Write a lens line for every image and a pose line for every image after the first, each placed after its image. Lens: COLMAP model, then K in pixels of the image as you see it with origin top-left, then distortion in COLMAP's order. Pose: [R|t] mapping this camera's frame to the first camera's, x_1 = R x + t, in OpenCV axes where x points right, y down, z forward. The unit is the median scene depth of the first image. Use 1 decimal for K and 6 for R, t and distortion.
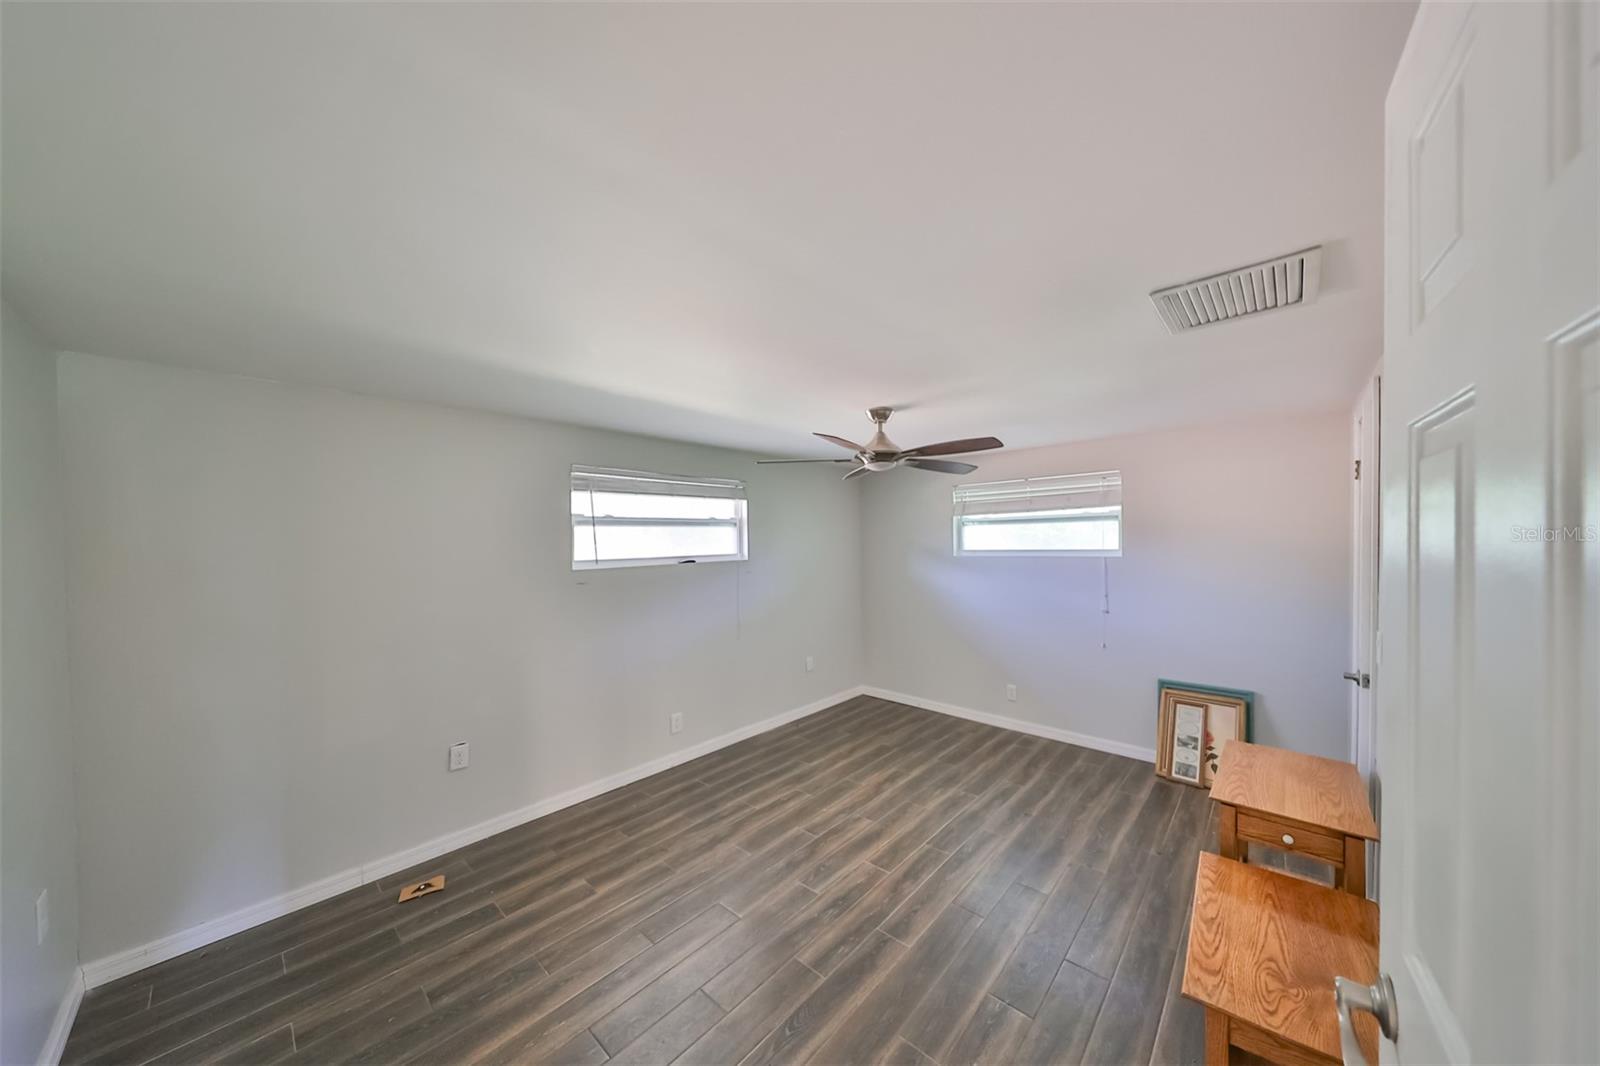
lens RADIAL K [[517.6, 0, 801.3], [0, 517.6, 555.8], [0, 0, 1]] dist [0.000295, 0.000131]
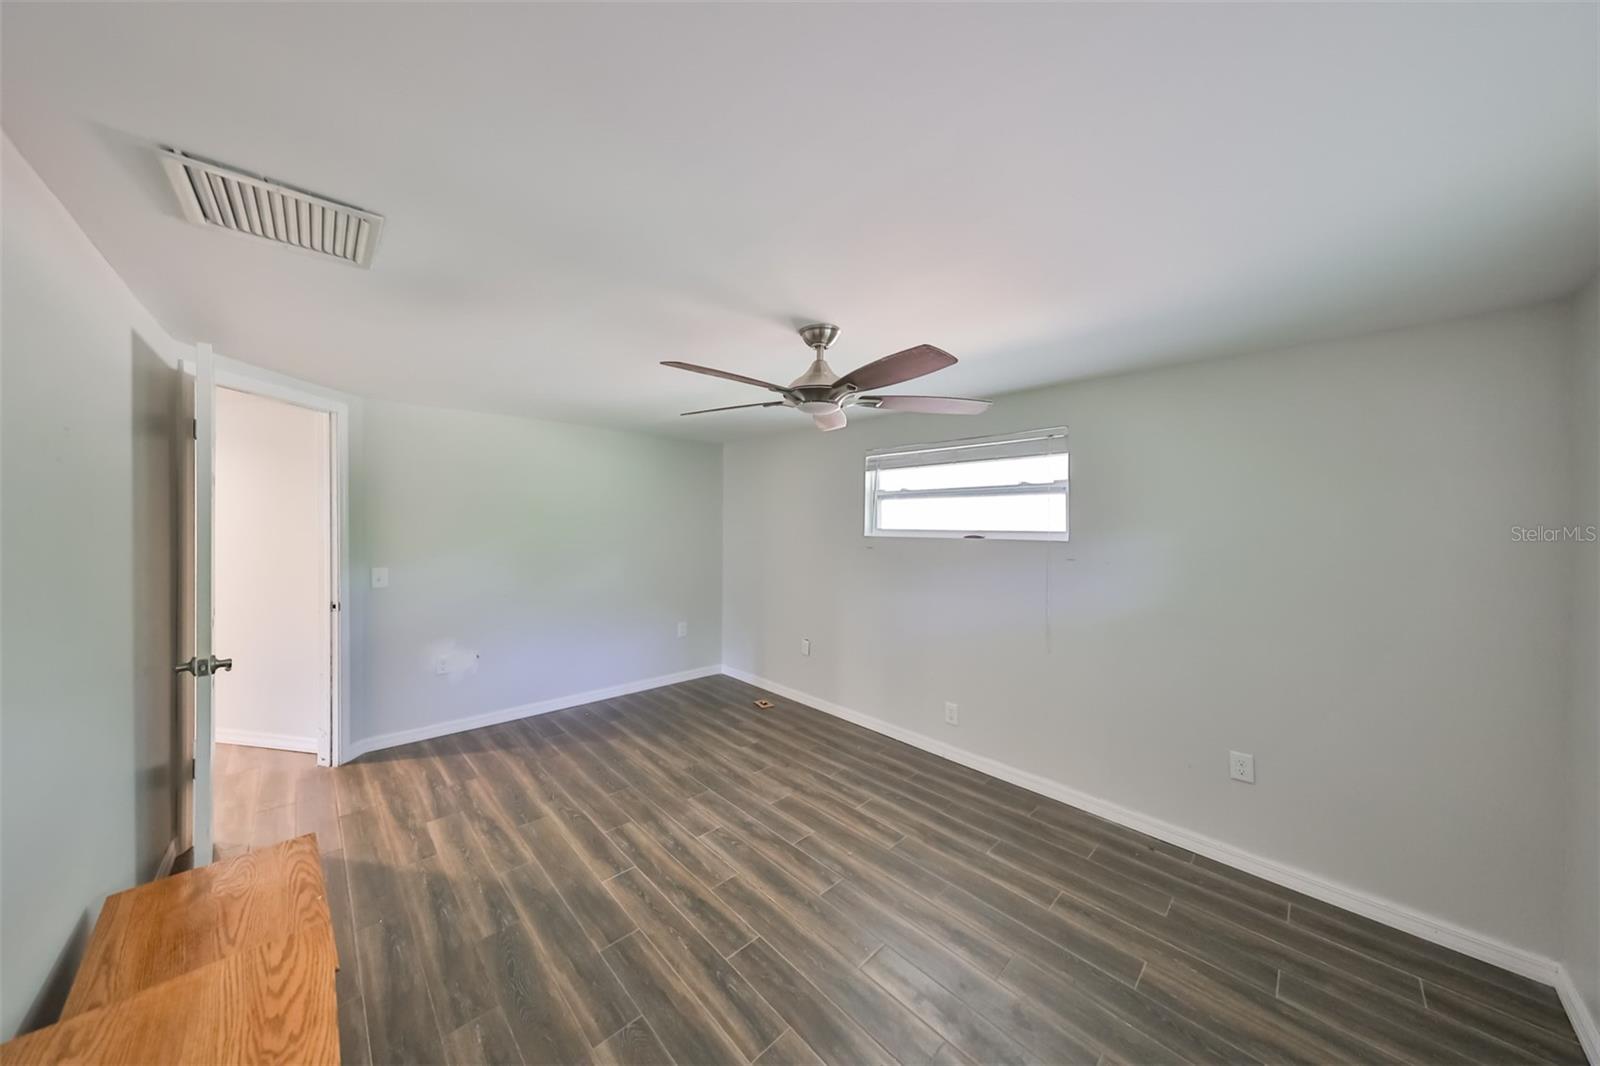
lens RADIAL K [[493.6, 0, 778.0], [0, 493.6, 526.5], [0, 0, 1]] dist [0.000845, 0.000069]
pose [[-0.056885, 0.026835, -0.998020, 0.826835], [-0.037747, 0.998866, 0.029009, -0.023647], [0.997667, 0.039322, -0.055808, 0.959922]]
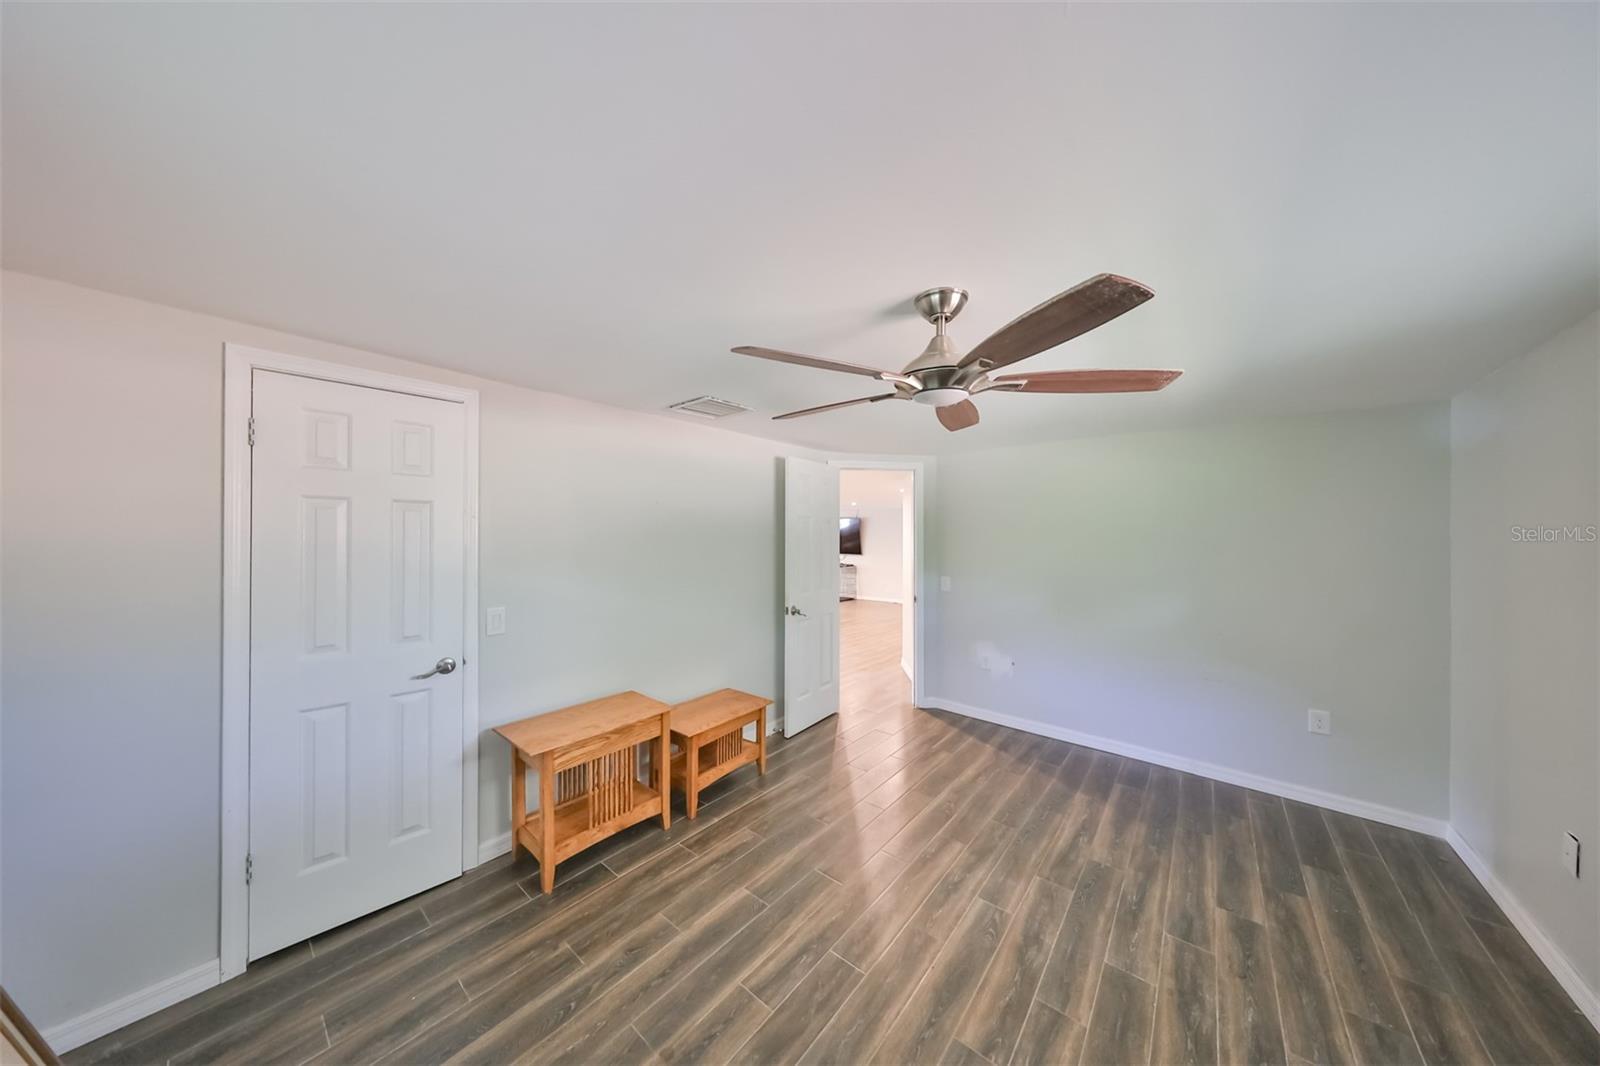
lens RADIAL K [[504.2, 0, 800.0], [0, 504.2, 533.0], [0, 0, 1]] dist [-0.000423, -0.000124]
pose [[-0.996708, 0.006905, -0.080784, 0.343260], [0.005307, 0.999786, 0.019970, -0.029722], [0.080904, 0.019476, -0.996532, 1.507931]]
